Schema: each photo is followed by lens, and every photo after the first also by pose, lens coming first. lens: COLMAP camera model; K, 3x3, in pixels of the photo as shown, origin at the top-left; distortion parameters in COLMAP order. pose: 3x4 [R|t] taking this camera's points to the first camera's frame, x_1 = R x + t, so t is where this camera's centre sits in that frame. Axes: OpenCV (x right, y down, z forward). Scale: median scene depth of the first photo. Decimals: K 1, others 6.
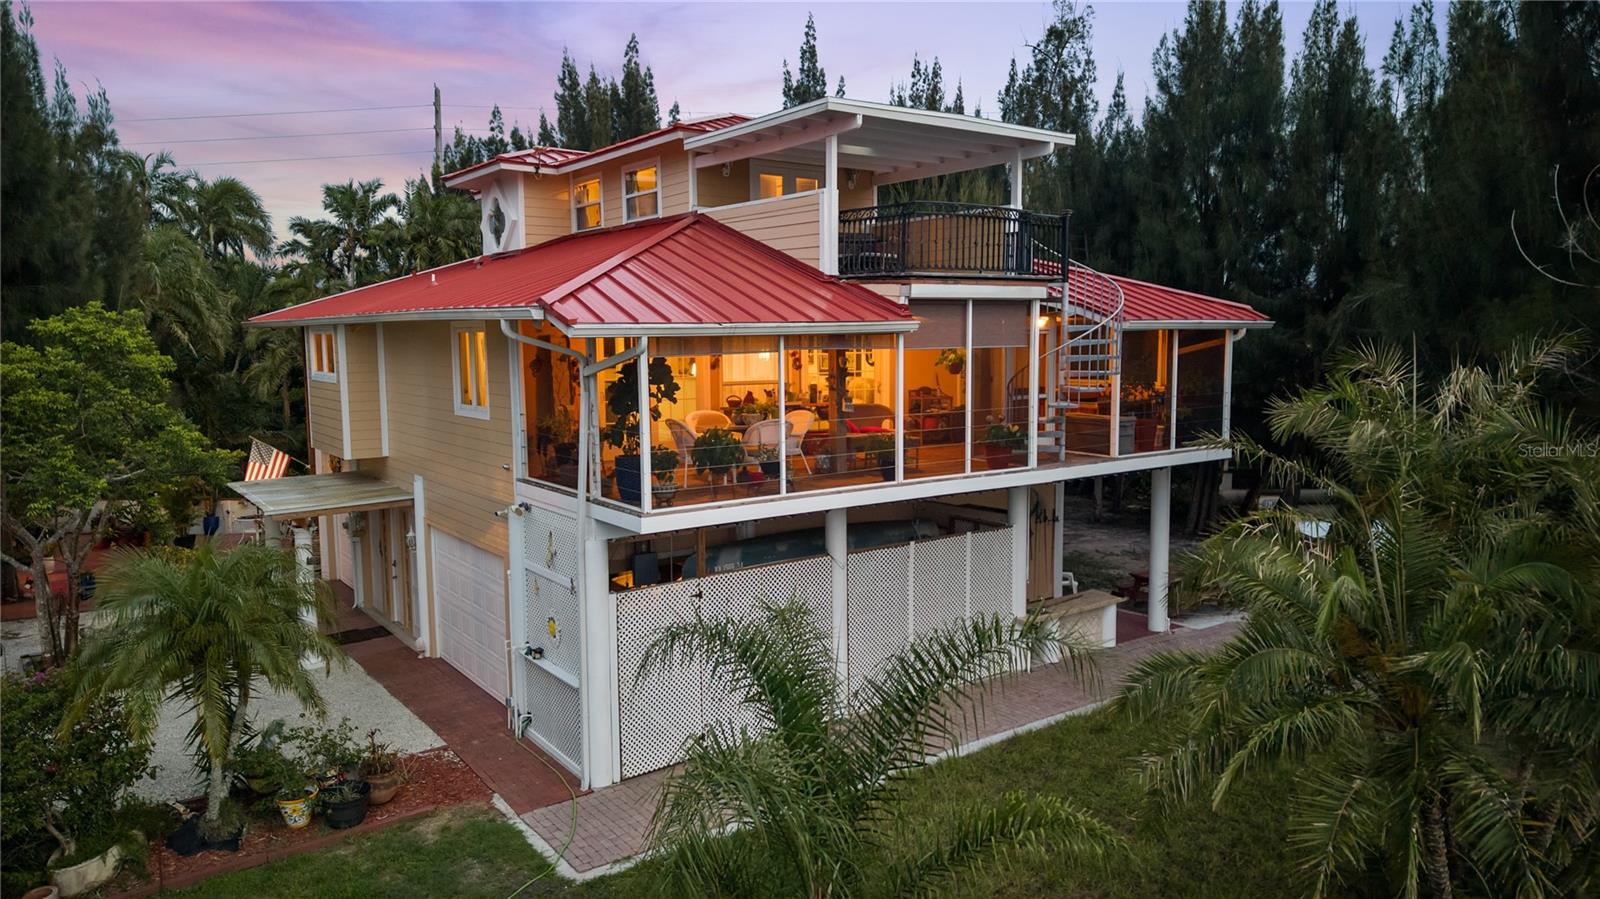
lens RADIAL K [[1047.5, 0, 799.7], [0, 1047.5, 457.3], [0, 0, 1]] dist [0.083574, -0.088969]
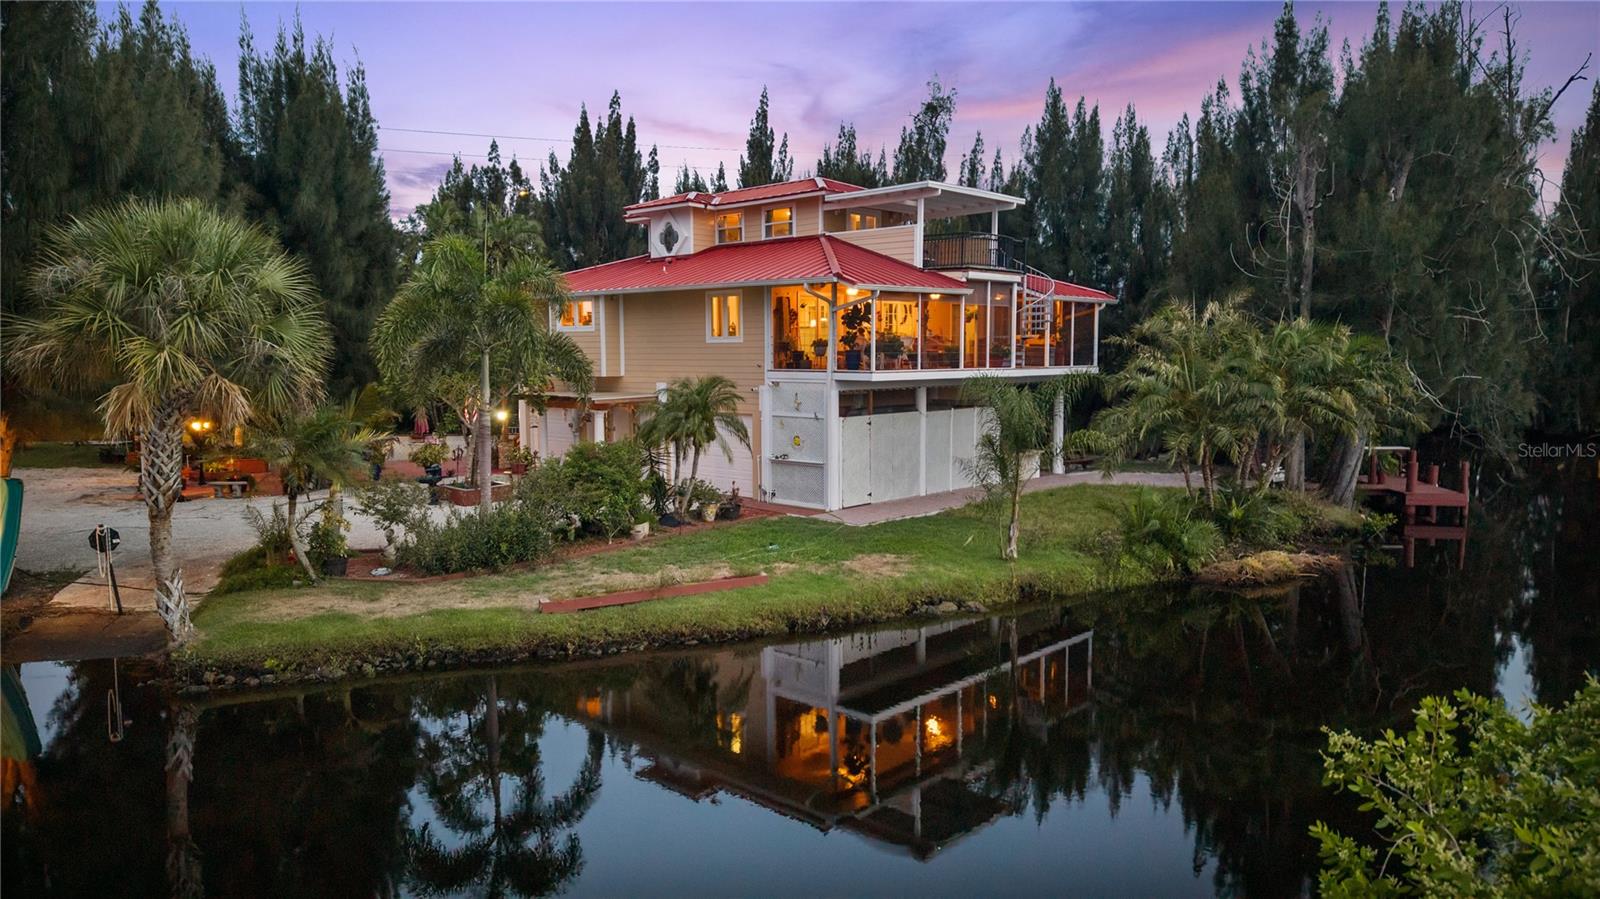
lens RADIAL K [[1047.5, 0, 799.7], [0, 1047.5, 457.3], [0, 0, 1]] dist [0.083574, -0.088969]
pose [[0.982213, -0.014929, 0.187177, -0.458036], [0.018496, 0.999679, -0.017325, 0.171470], [-0.186858, 0.020479, 0.982173, -0.719231]]
